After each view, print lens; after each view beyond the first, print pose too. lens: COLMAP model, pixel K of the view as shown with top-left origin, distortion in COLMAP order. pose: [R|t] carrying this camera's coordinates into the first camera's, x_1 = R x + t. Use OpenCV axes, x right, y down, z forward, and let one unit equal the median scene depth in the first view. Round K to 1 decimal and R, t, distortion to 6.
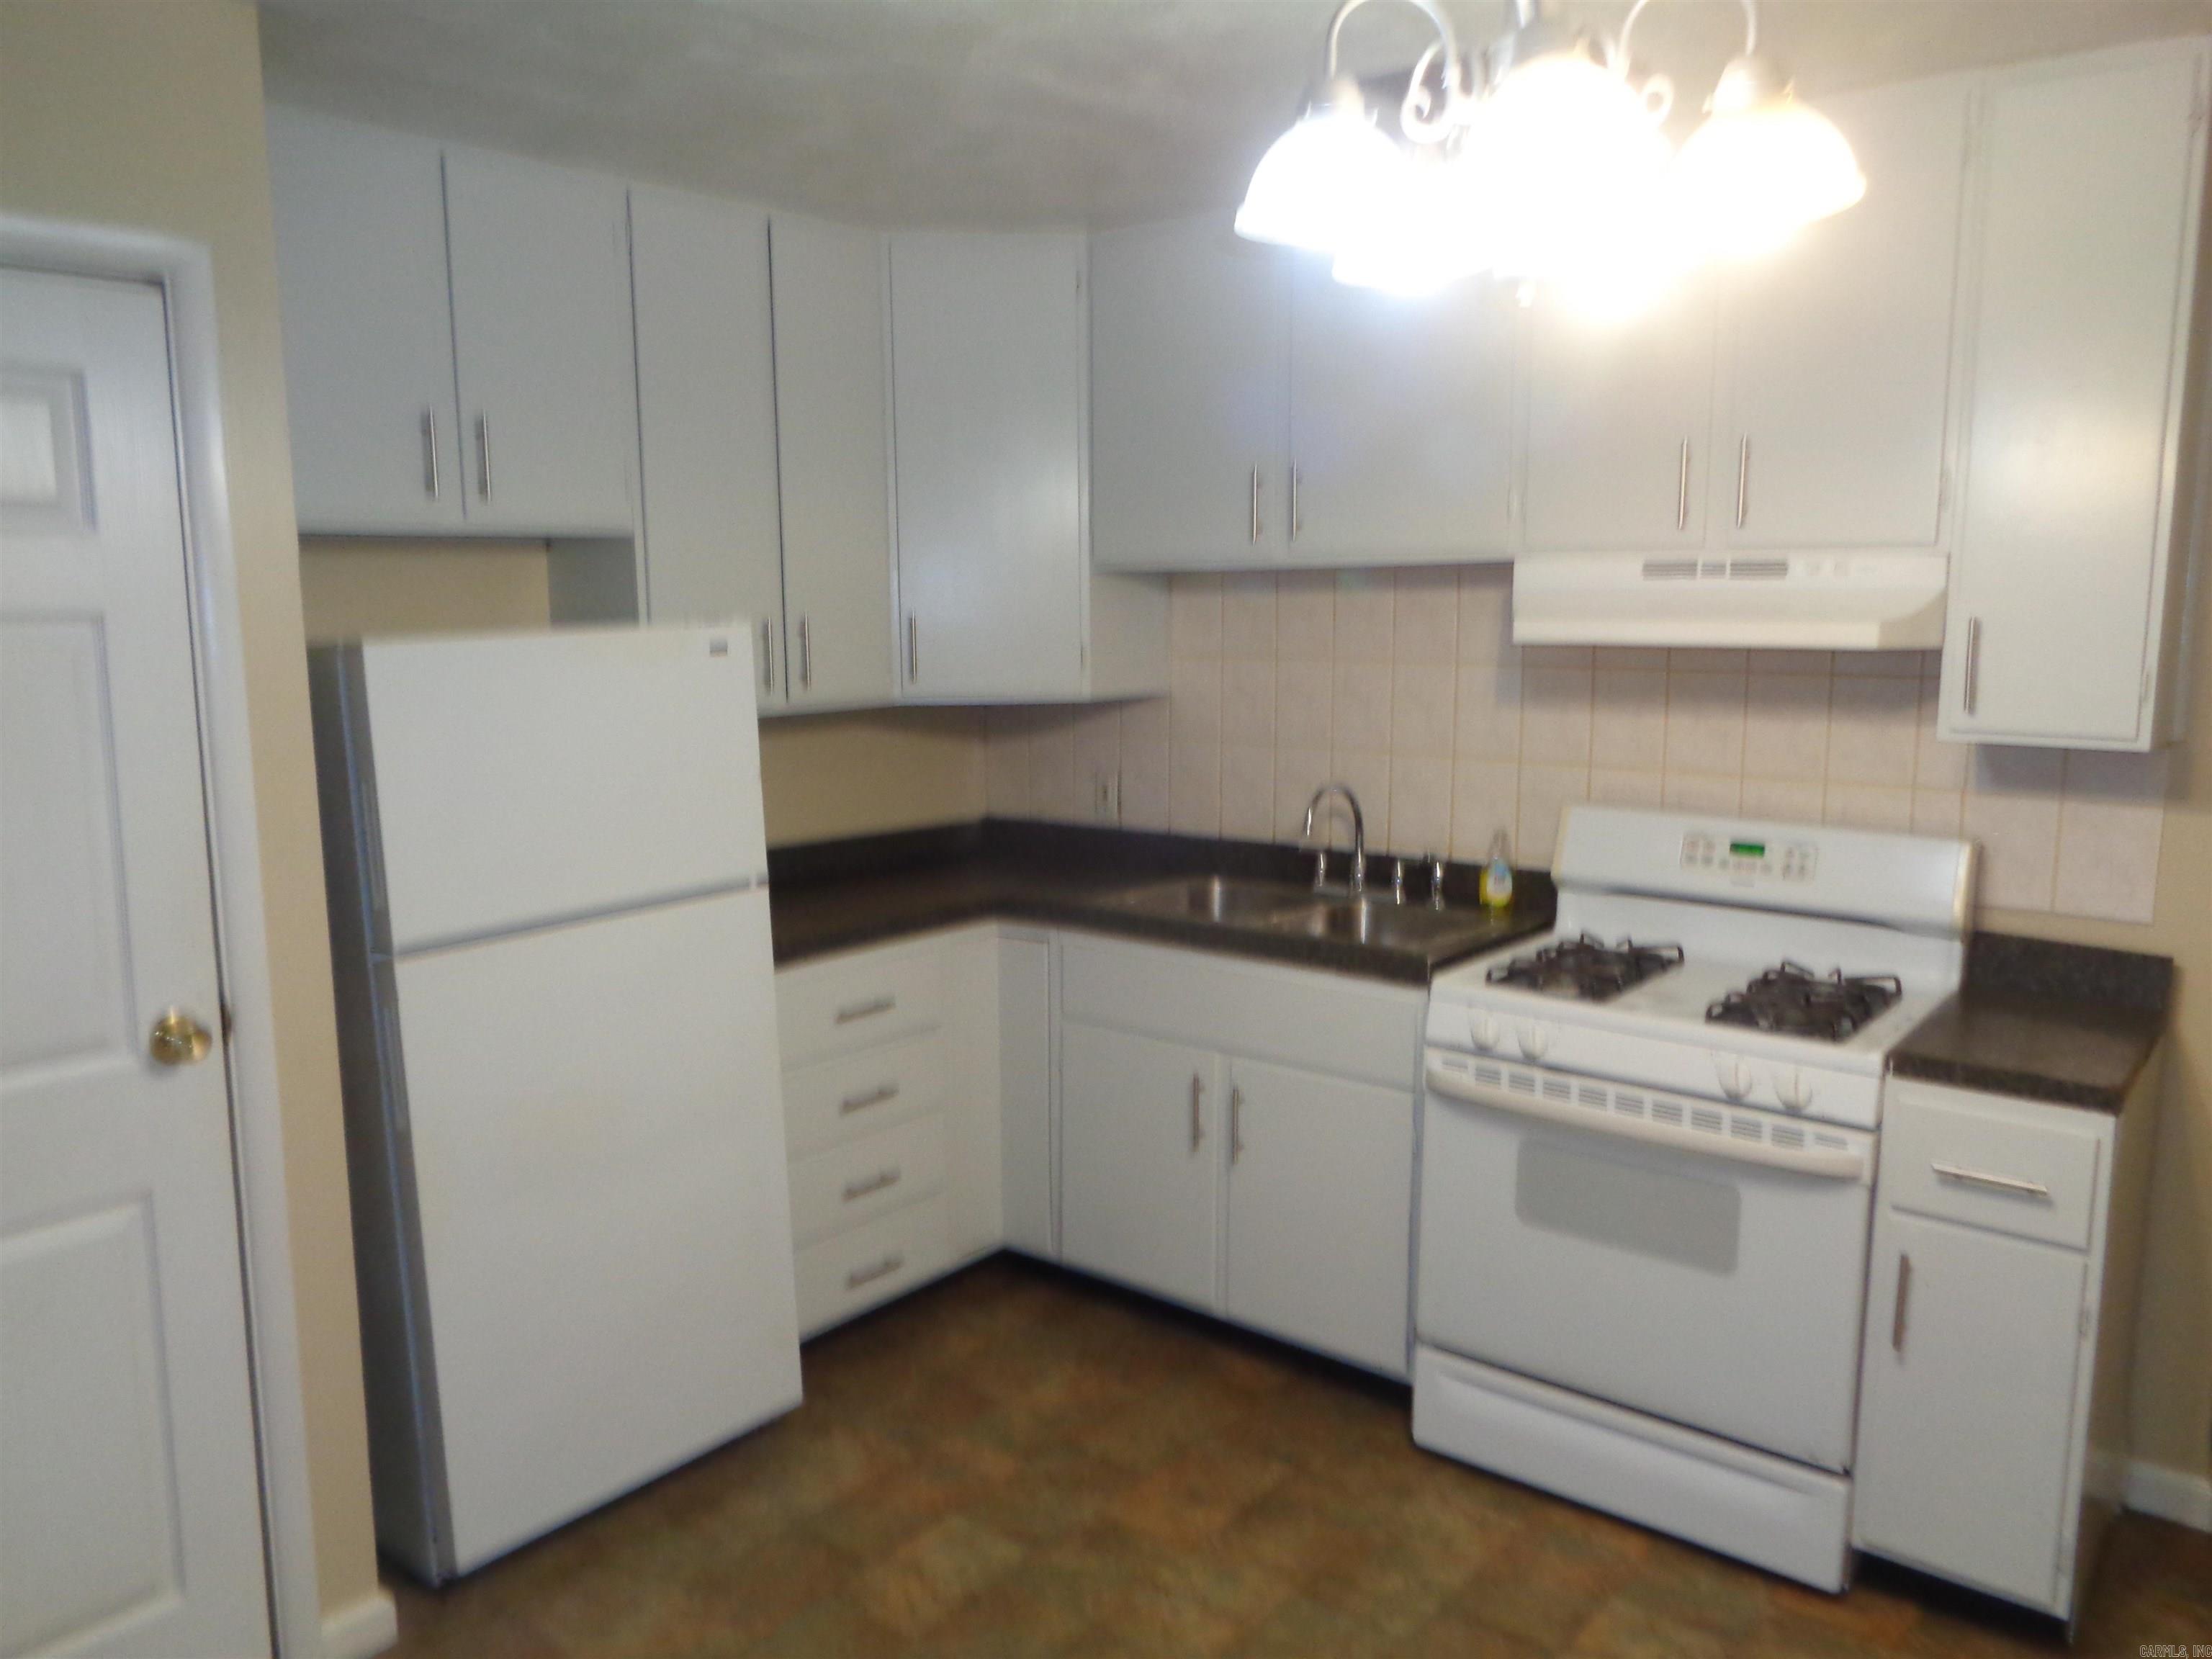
lens RADIAL K [[1647.6, 0, 1106.0], [0, 1647.6, 829.5], [0, 0, 1]] dist [0.002612, 0.000969]
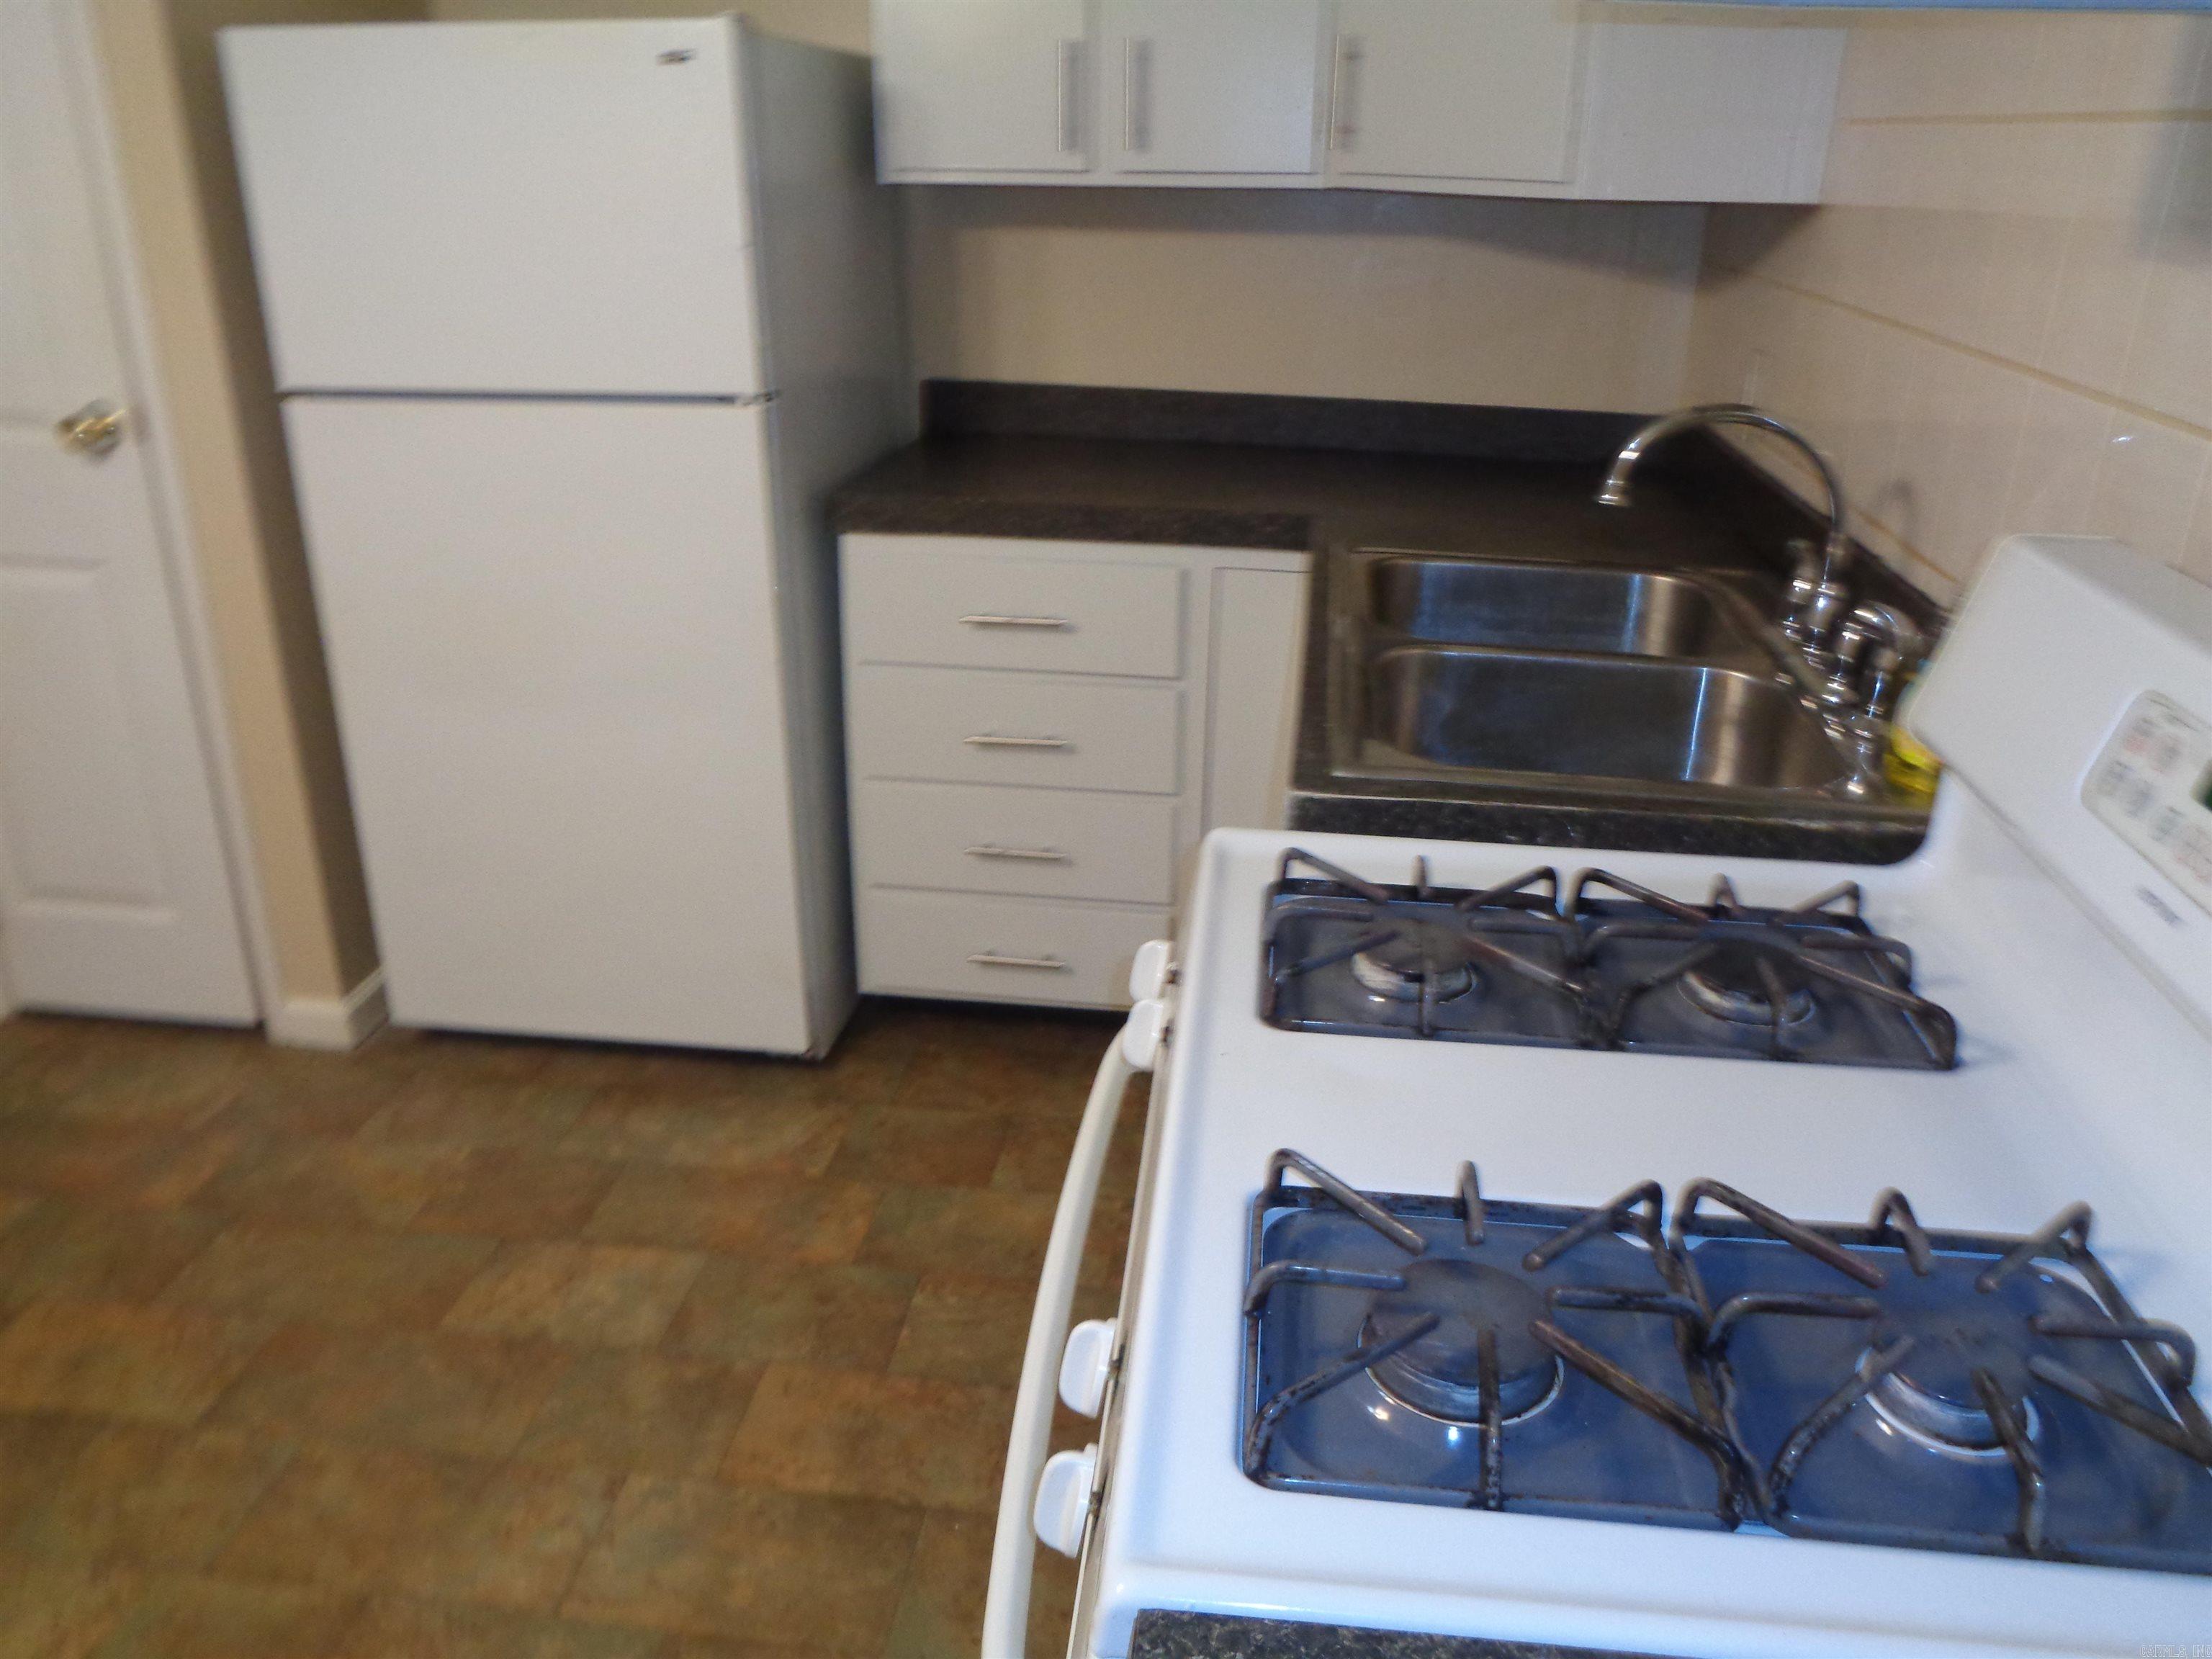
lens RADIAL K [[1649.3, 0, 1103.0], [0, 1649.3, 801.4], [0, 0, 1]] dist [-0.004677, -0.002096]
pose [[0.513650, 0.330675, -0.791718, 0.574268], [-0.137465, 0.942545, 0.304486, -0.049889], [0.846916, -0.047566, 0.529594, 0.798051]]
